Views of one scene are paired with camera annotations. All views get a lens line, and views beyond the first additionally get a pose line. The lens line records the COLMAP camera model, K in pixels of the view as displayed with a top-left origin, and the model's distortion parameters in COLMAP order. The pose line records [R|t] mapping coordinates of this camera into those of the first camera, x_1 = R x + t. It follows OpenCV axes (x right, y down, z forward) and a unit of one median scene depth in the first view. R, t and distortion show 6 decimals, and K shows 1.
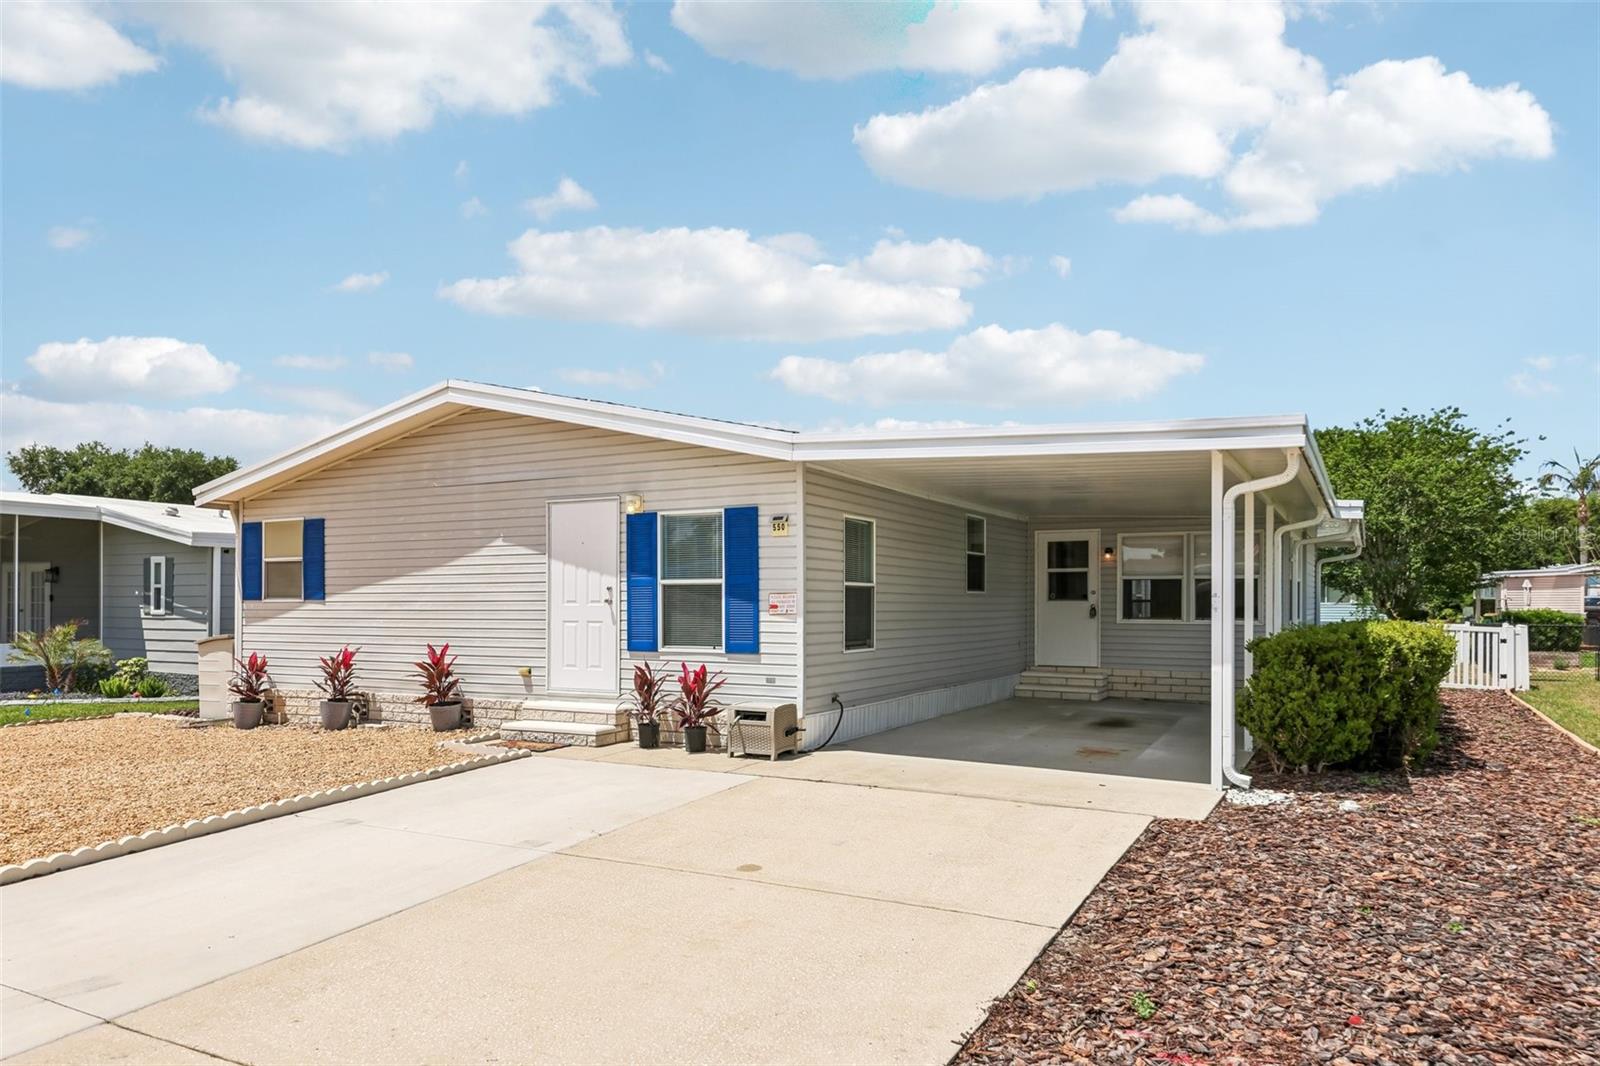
lens RADIAL K [[1023.4, 0, 817.0], [0, 1023.4, 614.3], [0, 0, 1]] dist [0.004390, 0.002760]
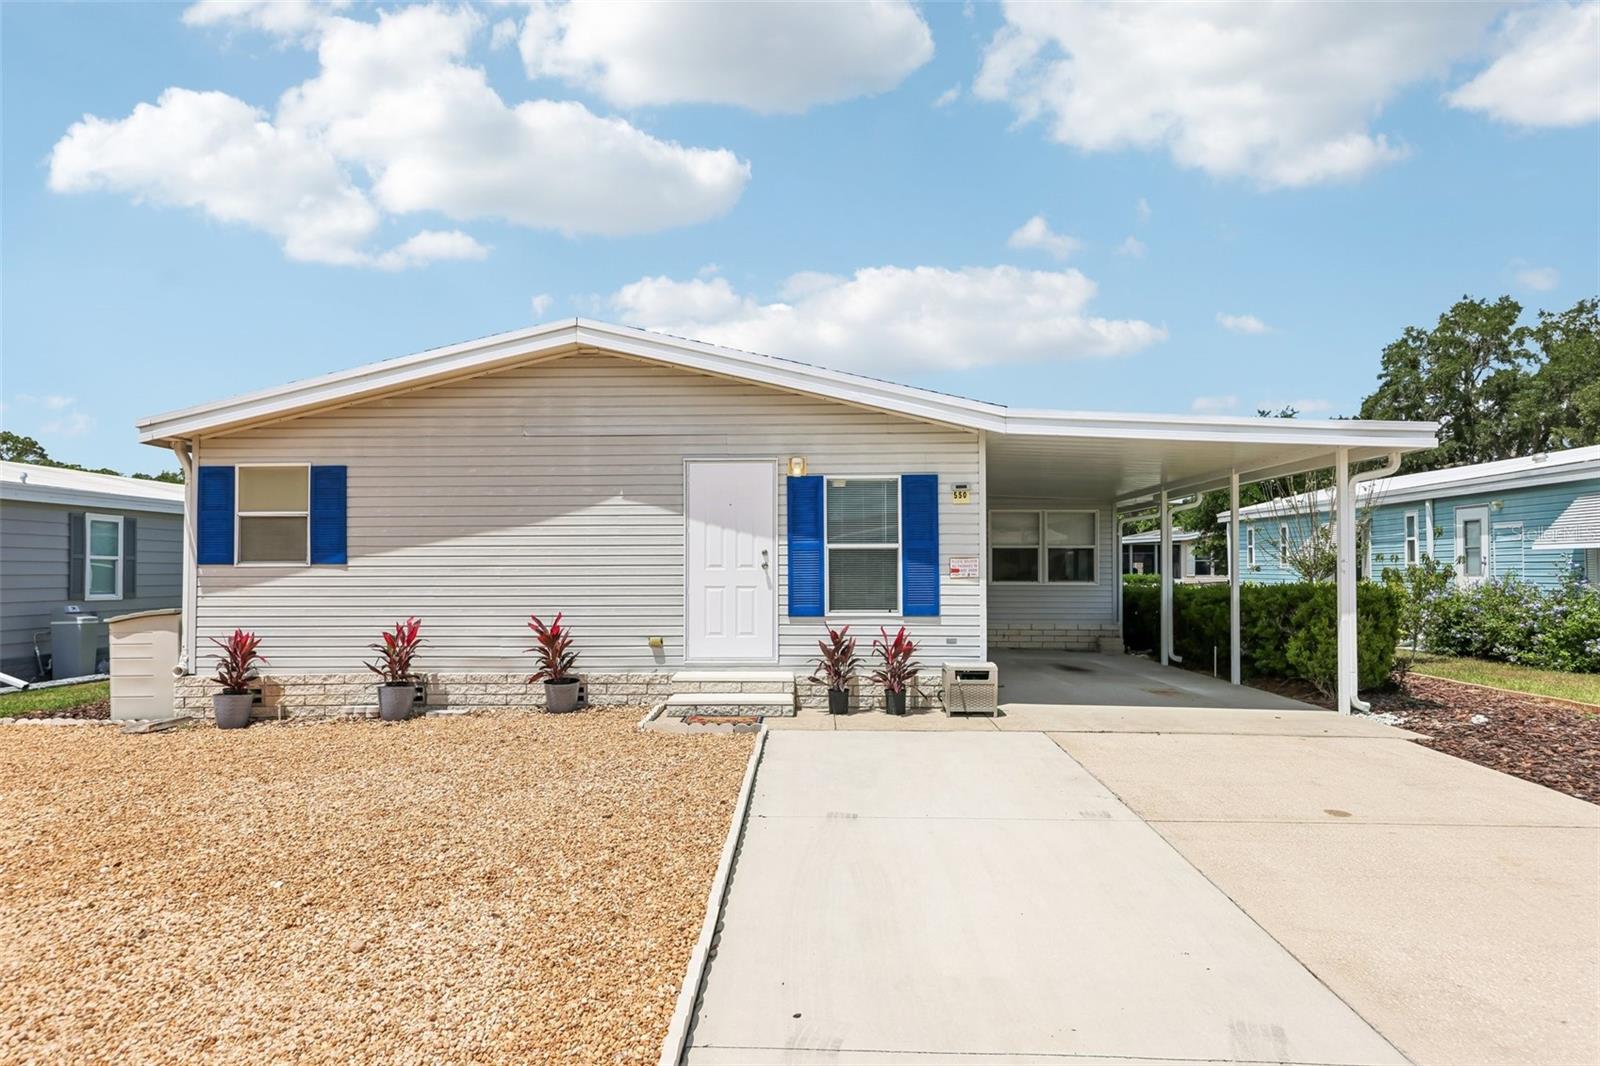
lens RADIAL K [[920.8, 0, 799.6], [0, 920.8, 569.3], [0, 0, 1]] dist [0.013534, 0.000000]
pose [[0.903639, -0.000983, 0.428295, -0.531140], [0.005797, 0.999934, -0.009937, -0.000381], [-0.428257, 0.011462, 0.903584, 0.193960]]
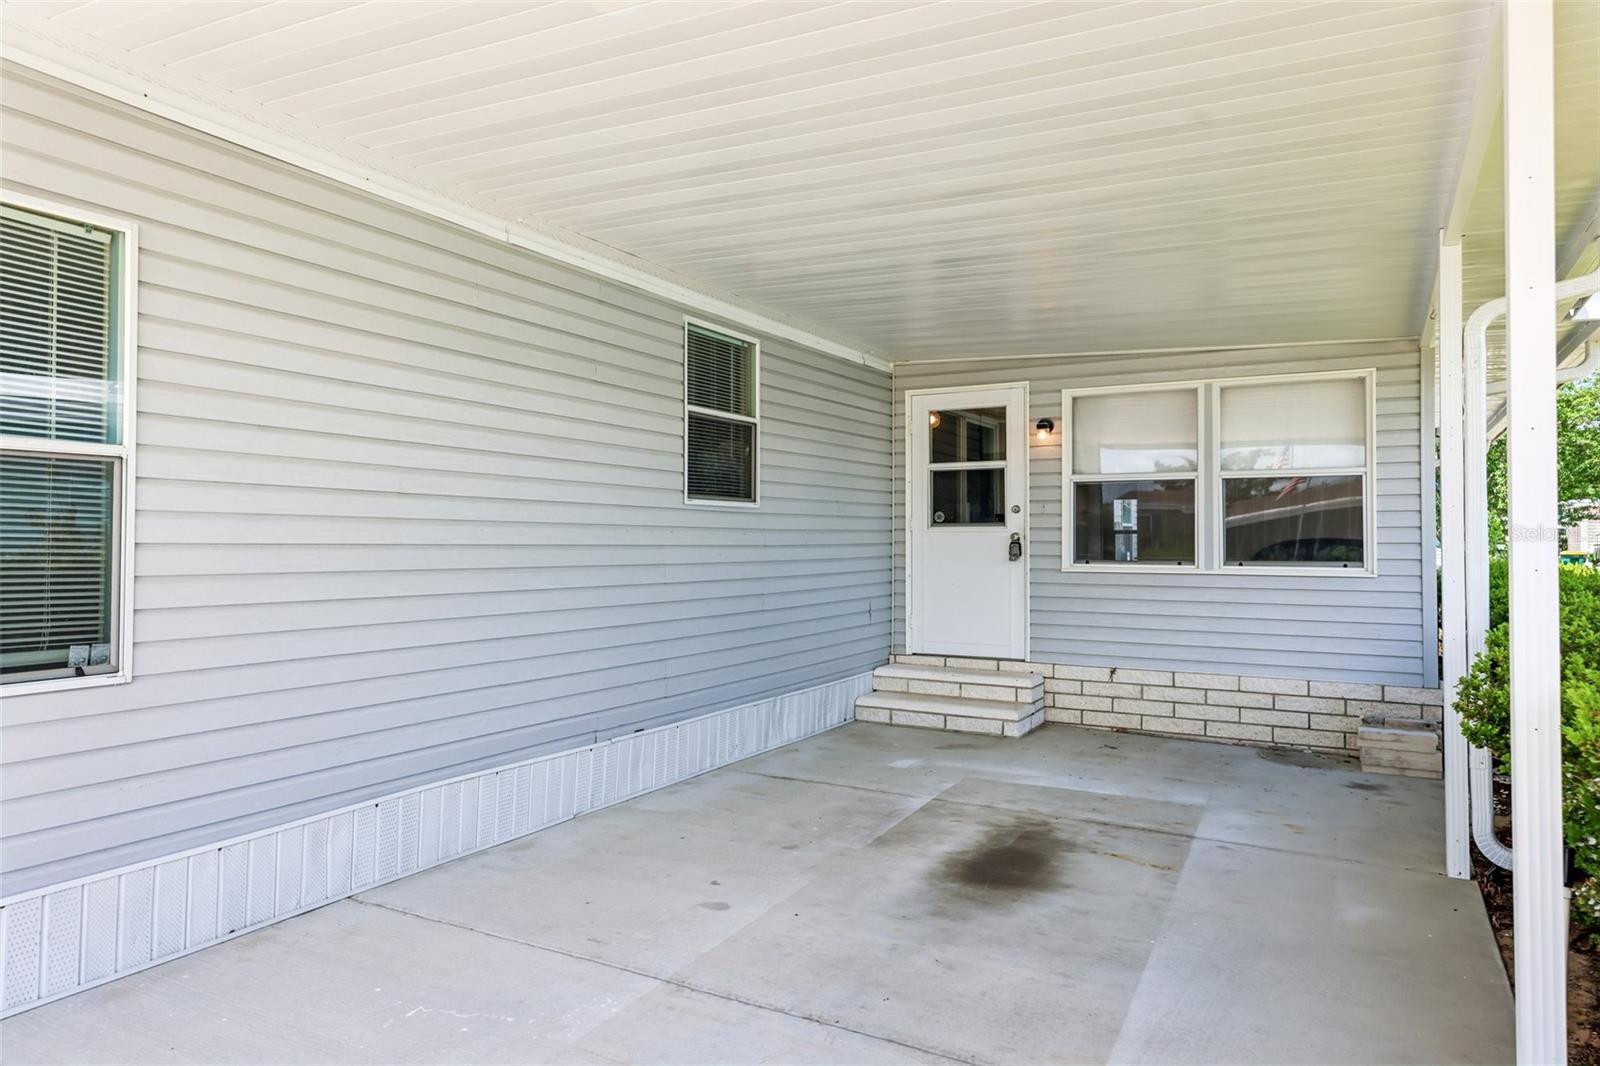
lens RADIAL K [[1060.9, 0, 803.2], [0, 1060.9, 516.5], [0, 0, 1]] dist [0.003325, 0.001798]
pose [[0.999938, -0.001675, -0.011037, 0.260919], [0.001304, 0.999437, -0.033535, -0.000828], [0.011087, 0.033519, 0.999377, 0.732219]]
